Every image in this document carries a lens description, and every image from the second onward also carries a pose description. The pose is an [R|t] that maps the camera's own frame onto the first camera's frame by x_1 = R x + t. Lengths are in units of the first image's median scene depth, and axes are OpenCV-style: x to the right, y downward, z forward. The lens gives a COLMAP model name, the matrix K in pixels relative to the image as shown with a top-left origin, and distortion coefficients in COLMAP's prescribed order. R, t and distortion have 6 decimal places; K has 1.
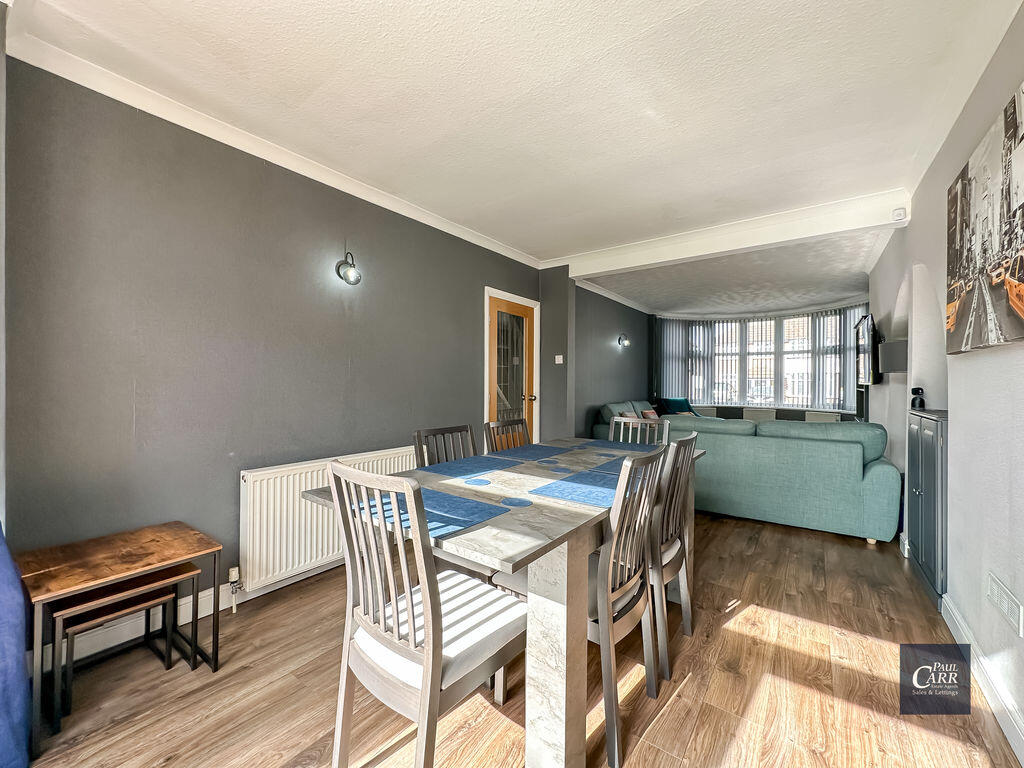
lens RADIAL K [[407.6, 0, 511.4], [0, 407.6, 381.6], [0, 0, 1]] dist [-0.004225, 0.001198]
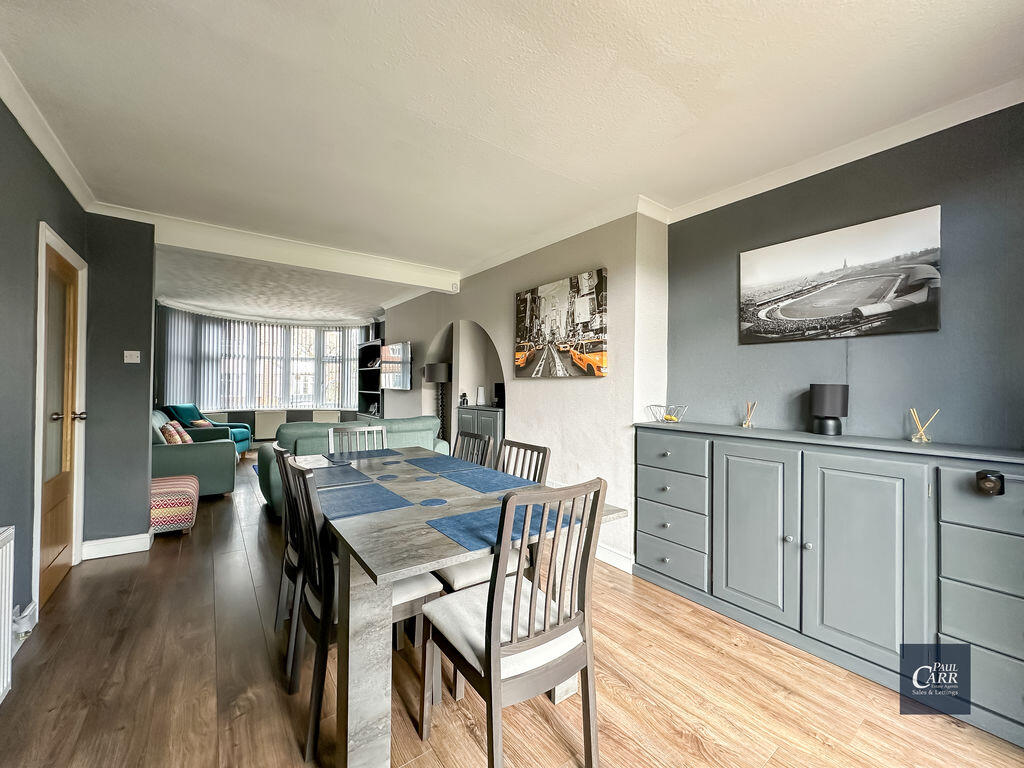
lens RADIAL K [[407.6, 0, 511.3], [0, 407.6, 380.7], [0, 0, 1]] dist [-0.004225, 0.001198]
pose [[0.296061, 0.009427, 0.955122, -0.421396], [-0.009686, 0.999930, -0.006867, -0.019378], [-0.955120, -0.007218, 0.296132, 0.227040]]
